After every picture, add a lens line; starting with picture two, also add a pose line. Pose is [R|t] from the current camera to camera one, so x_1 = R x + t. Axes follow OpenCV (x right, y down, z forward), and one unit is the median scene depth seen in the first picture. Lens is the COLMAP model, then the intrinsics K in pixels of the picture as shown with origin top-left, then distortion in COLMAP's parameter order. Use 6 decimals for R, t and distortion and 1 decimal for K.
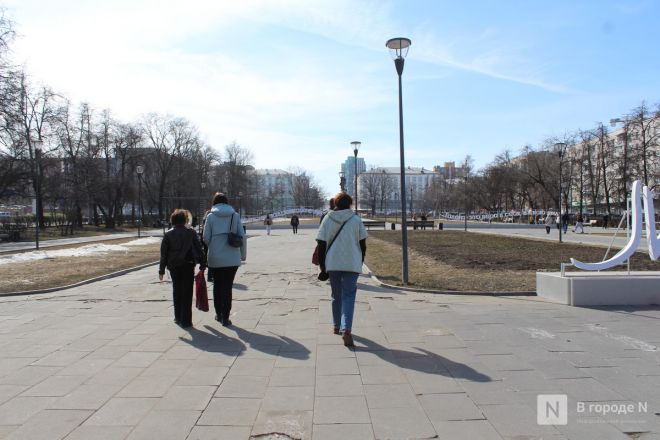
lens RADIAL K [[632.9, 0, 330.0], [0, 632.9, 220.0], [0, 0, 1]] dist [-0.099758, 0.012454]
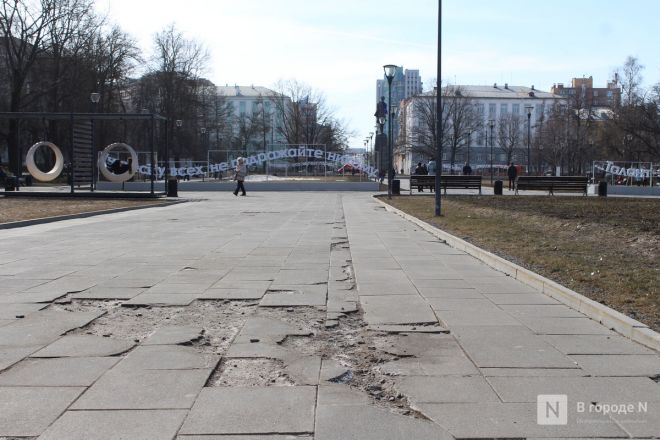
lens RADIAL K [[1001.1, 0, 330.0], [0, 1001.1, 220.0], [0, 0, 1]] dist [-0.014307, 0.019546]
pose [[0.999738, 0.016144, -0.016207, -0.007129], [-0.015758, 0.999595, 0.023678, 0.012355], [0.016582, -0.023417, 0.999588, 0.179019]]
